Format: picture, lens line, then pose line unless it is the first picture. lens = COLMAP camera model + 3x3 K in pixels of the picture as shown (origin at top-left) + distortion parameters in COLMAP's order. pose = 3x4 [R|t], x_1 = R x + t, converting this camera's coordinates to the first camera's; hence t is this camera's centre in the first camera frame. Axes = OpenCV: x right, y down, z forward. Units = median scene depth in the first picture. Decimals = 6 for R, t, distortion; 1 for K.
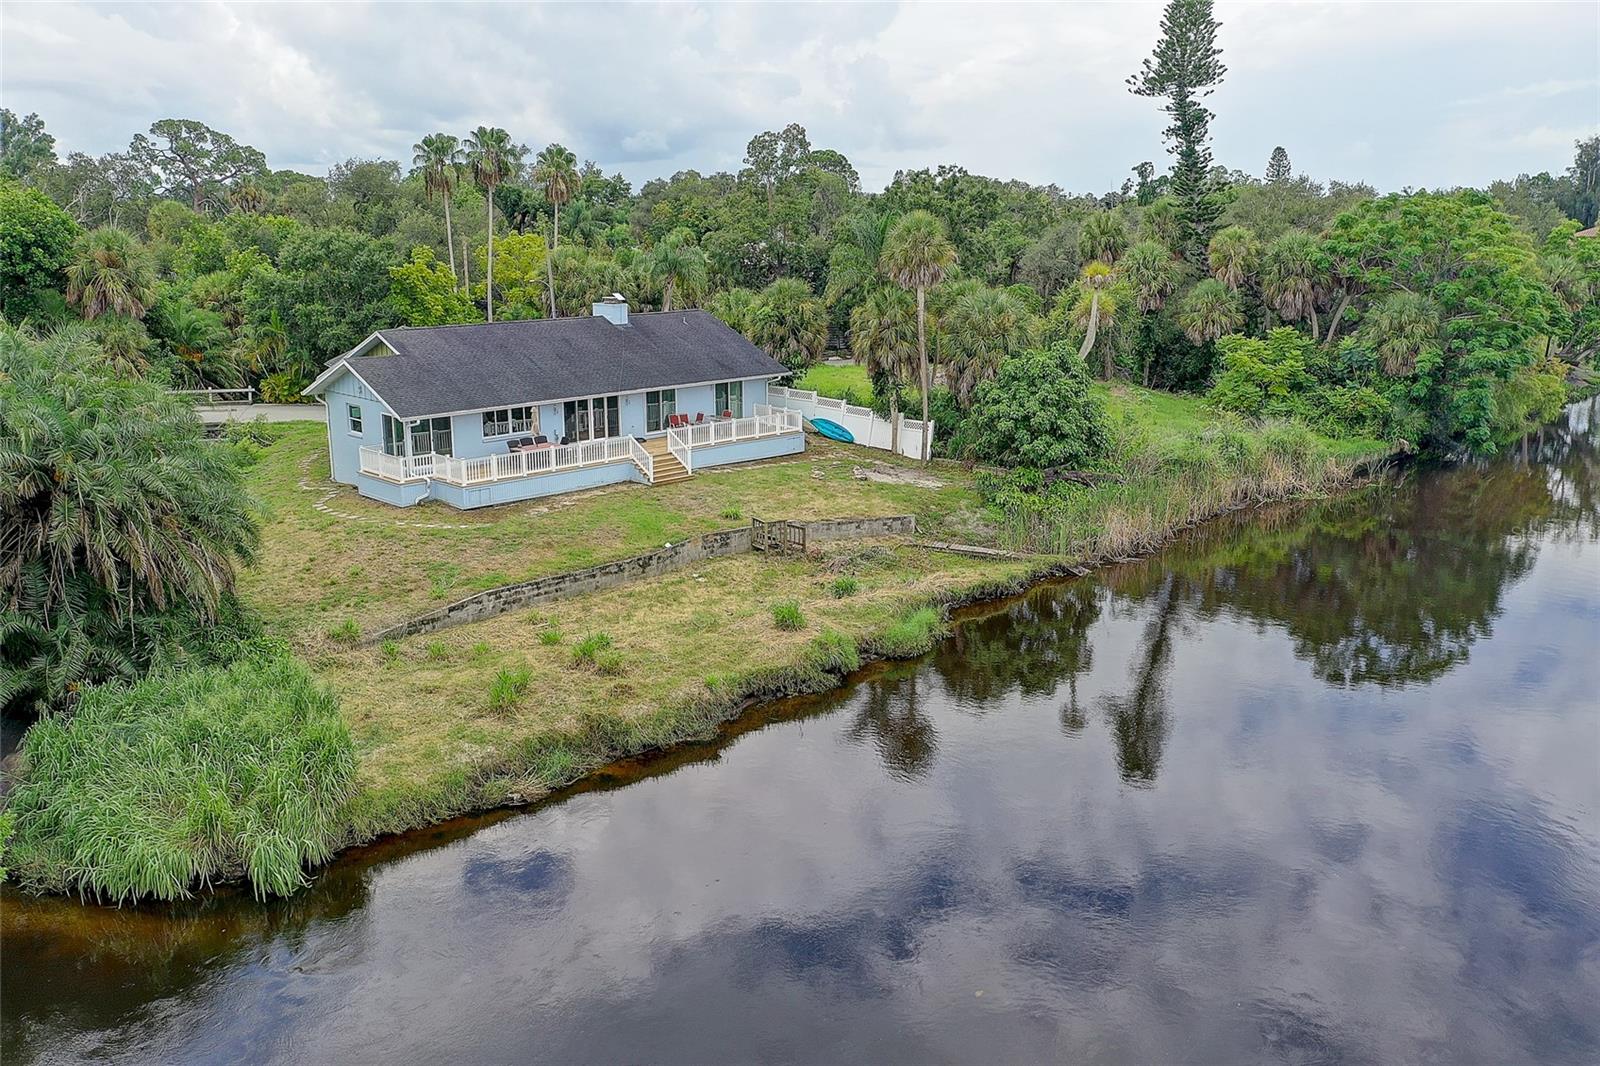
lens RADIAL K [[1255.3, 0, 794.7], [0, 1255.3, 536.2], [0, 0, 1]] dist [-0.001167, 0.002471]
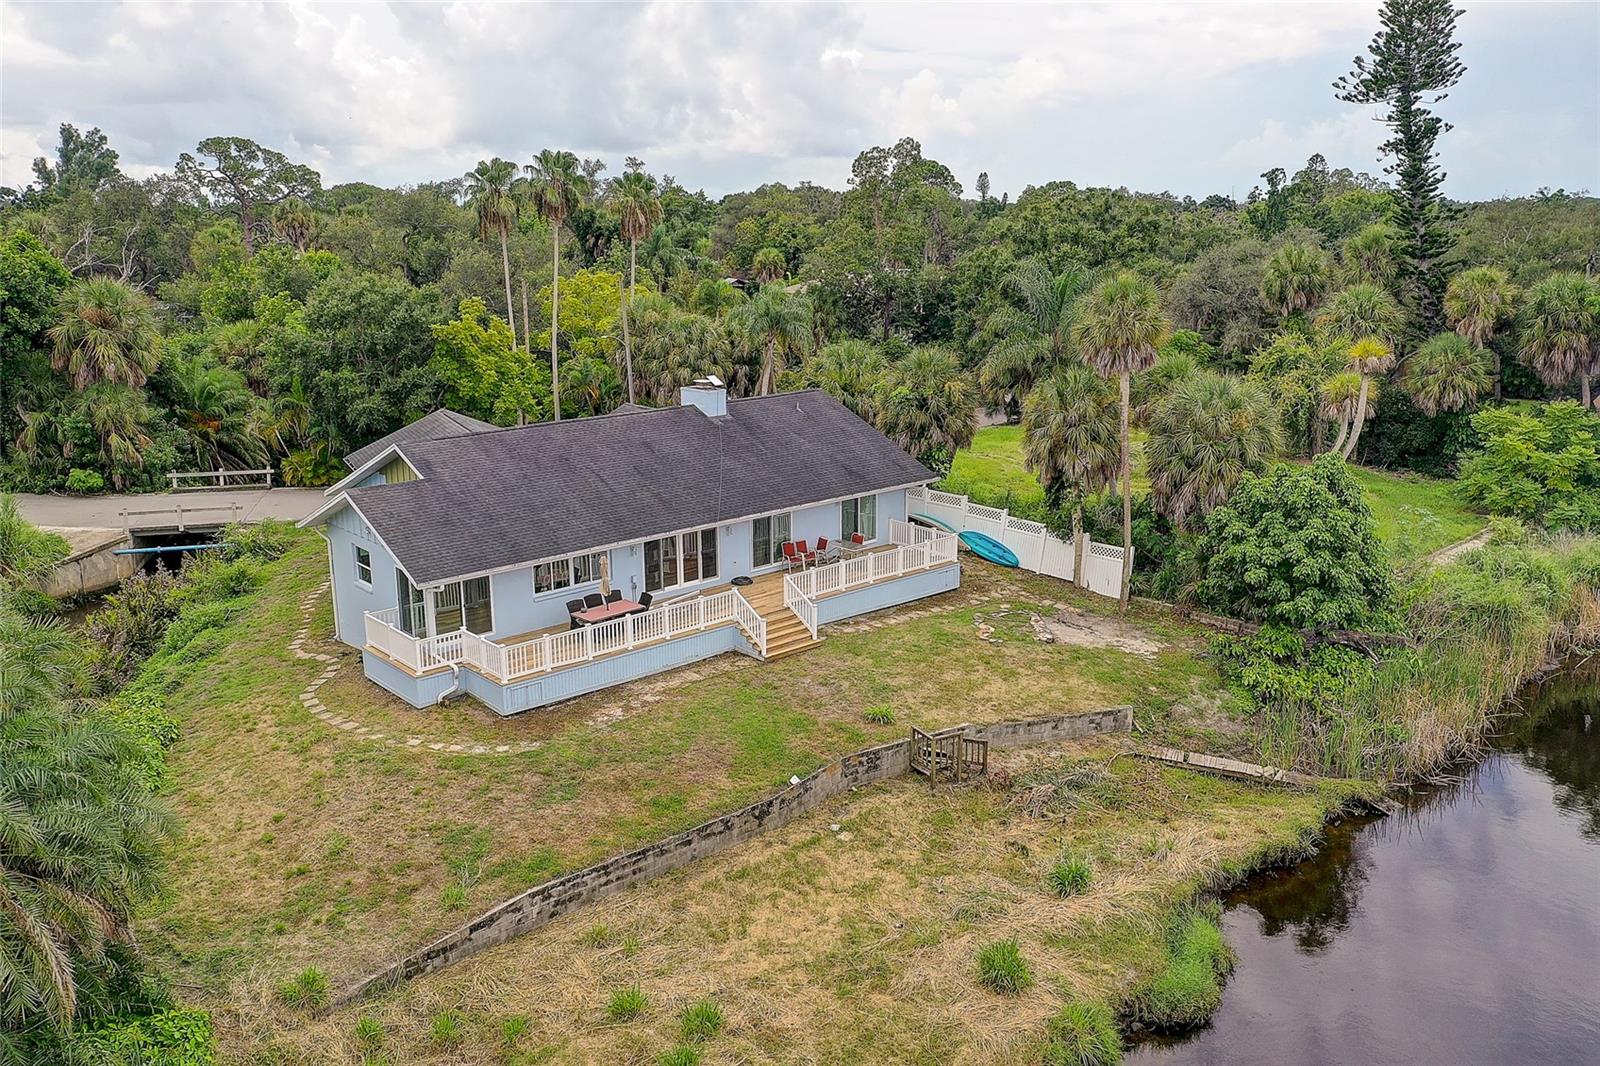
lens RADIAL K [[1255.3, 0, 794.7], [0, 1255.3, 536.2], [0, 0, 1]] dist [-0.001167, 0.002471]
pose [[0.998381, 0.005867, -0.056570, -0.047482], [-0.005864, 0.999983, 0.000222, -0.095601], [0.056571, 0.000110, 0.998399, 0.236970]]
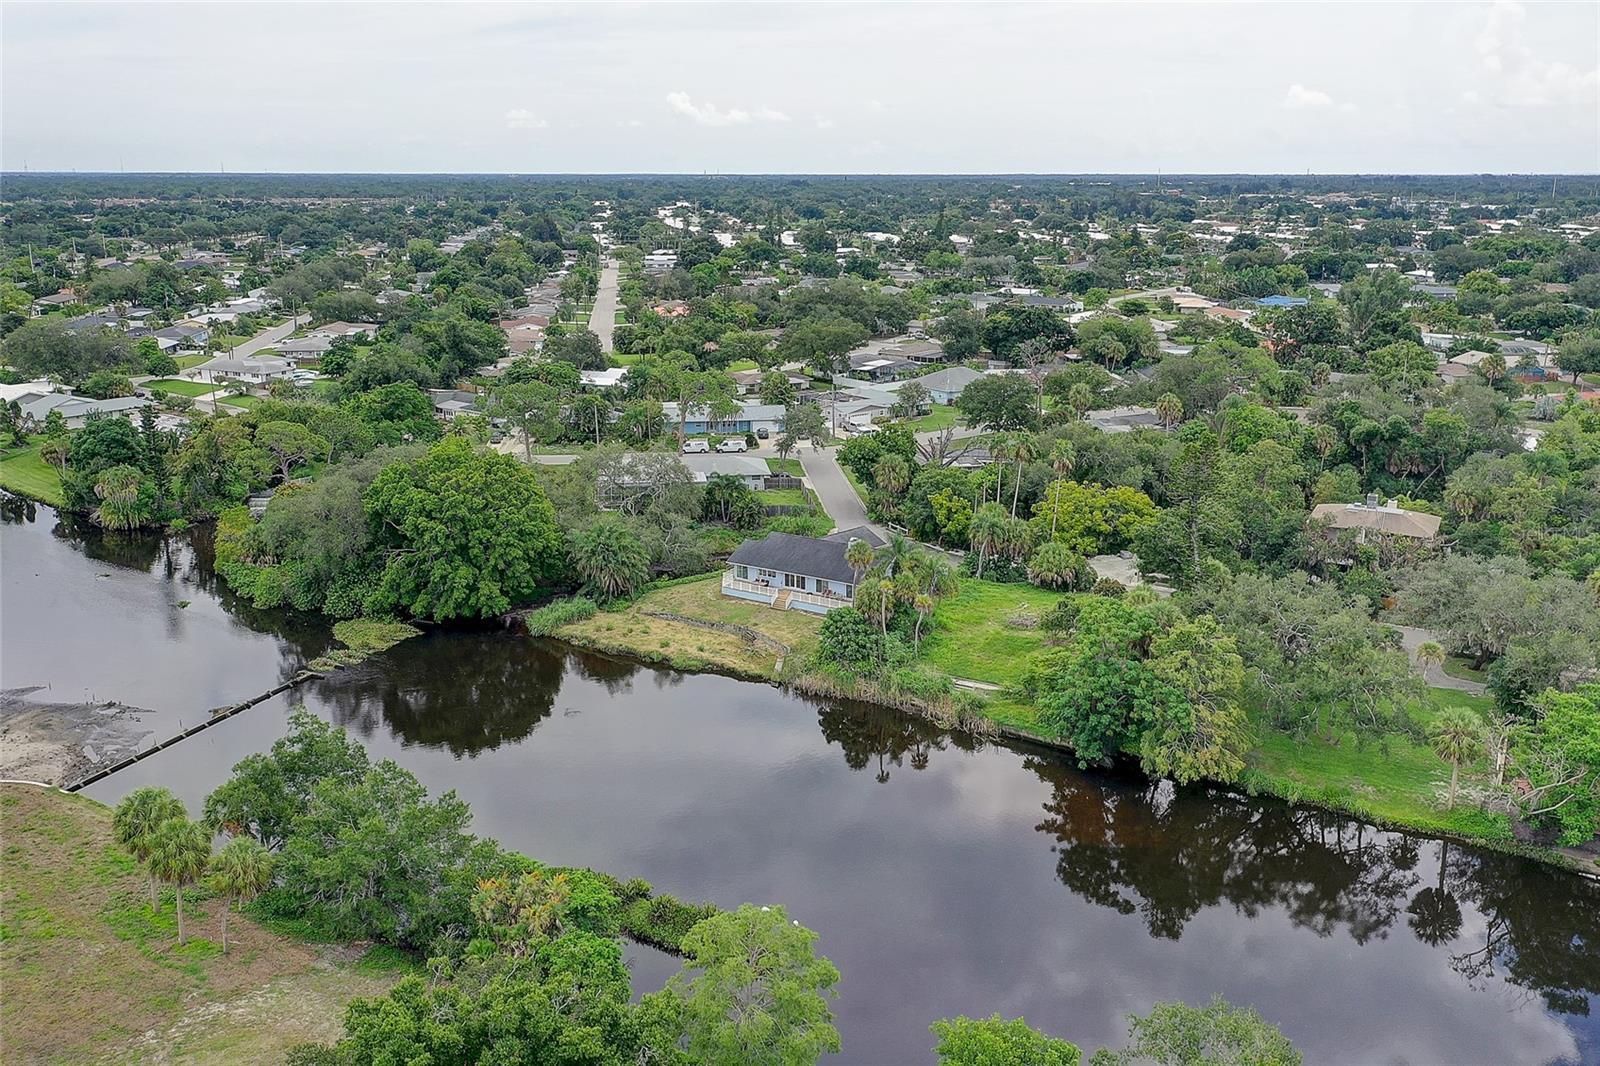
lens RADIAL K [[1300.6, 0, 796.1], [0, 1300.6, 500.1], [0, 0, 1]] dist [0.007565, 0.000696]
pose [[0.231414, 0.234498, -0.944171, 2.265549], [-0.233557, 0.955523, 0.180074, -0.705167], [0.944404, 0.178846, 0.275890, 0.158337]]
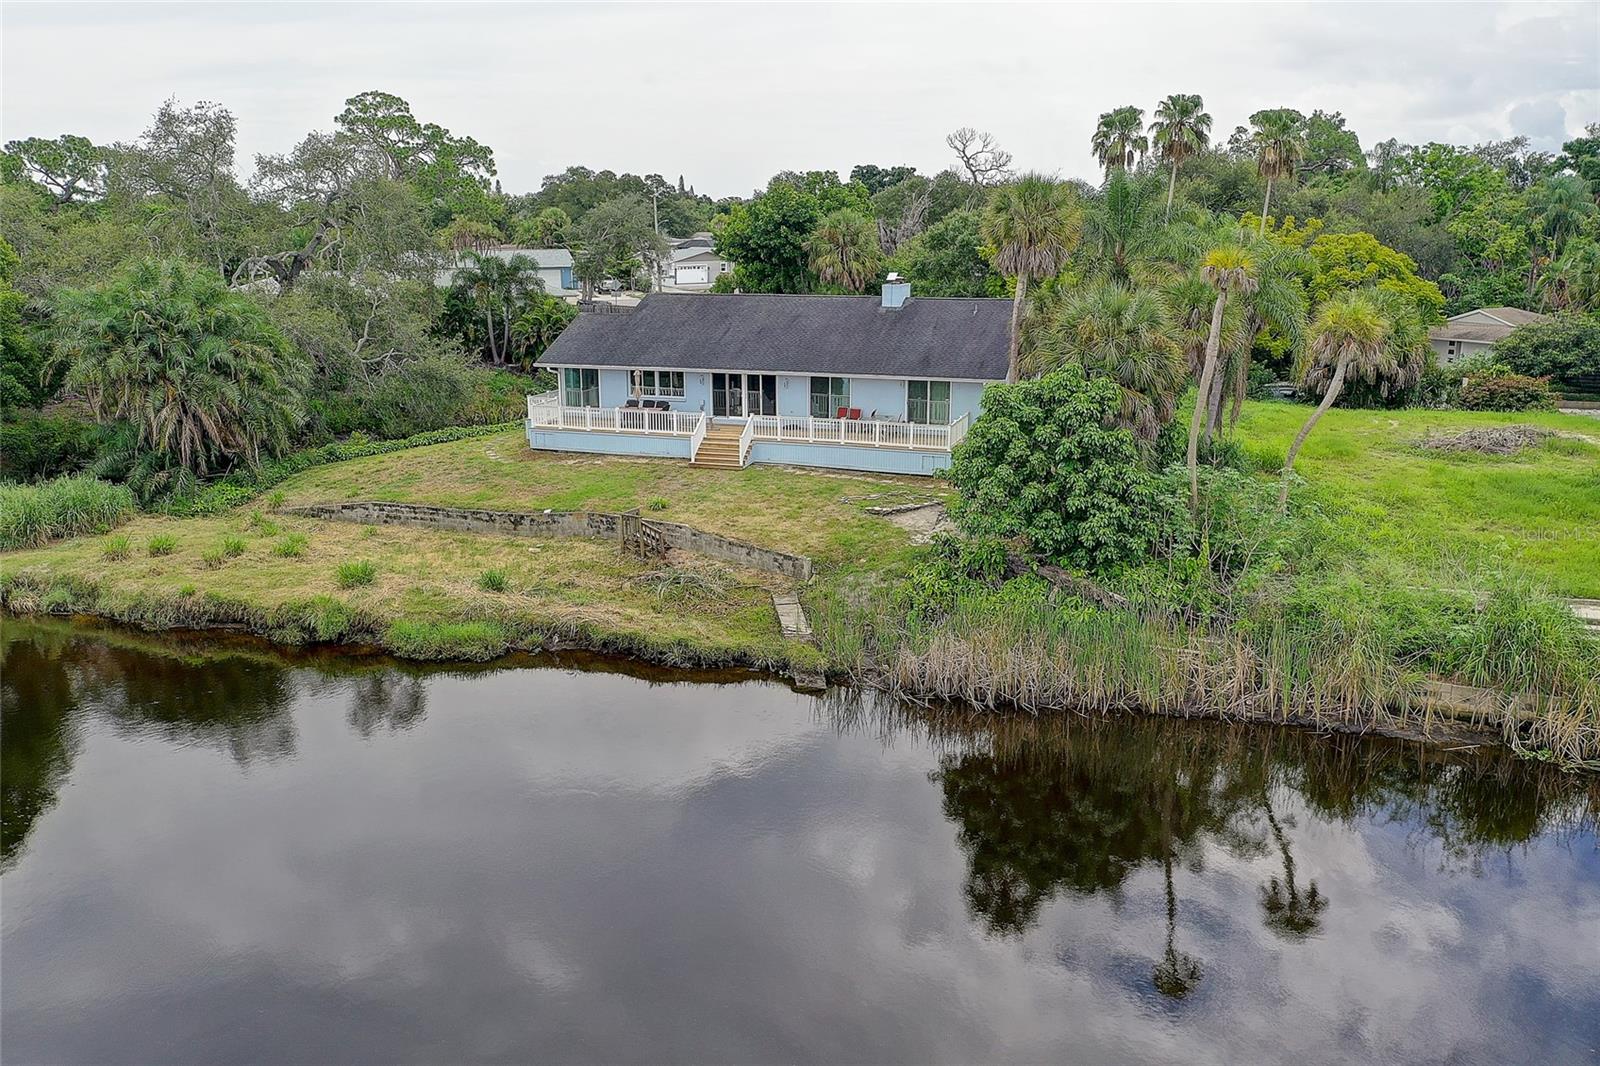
lens RADIAL K [[1244.8, 0, 796.0], [0, 1244.8, 525.1], [0, 0, 1]] dist [0.000641, 0.004617]
pose [[0.444049, 0.210525, -0.870919, 0.643758], [-0.215610, 0.968550, 0.124194, -0.111584], [0.869674, 0.132631, 0.475475, 0.530909]]
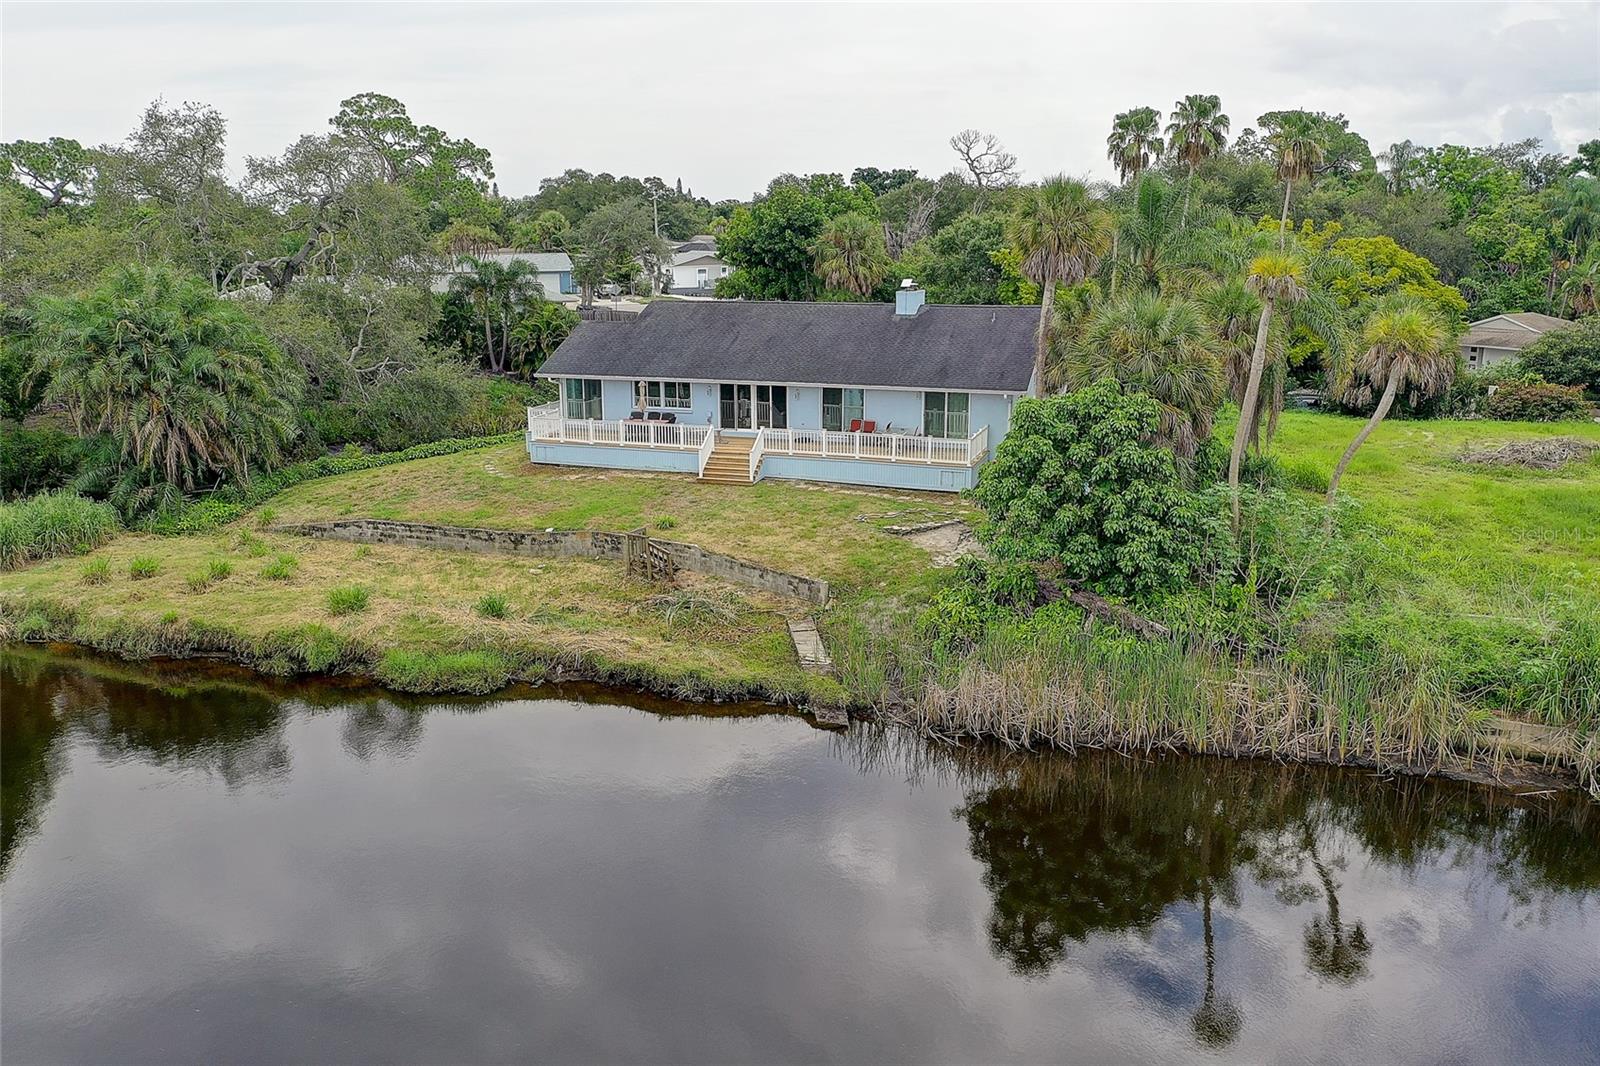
lens RADIAL K [[1244.8, 0, 796.0], [0, 1244.8, 525.1], [0, 0, 1]] dist [0.000641, 0.004617]
pose [[0.446067, 0.208118, -0.870466, 0.607956], [-0.214578, 0.969090, 0.121738, -0.114574], [0.868896, 0.132480, 0.476937, 0.537620]]
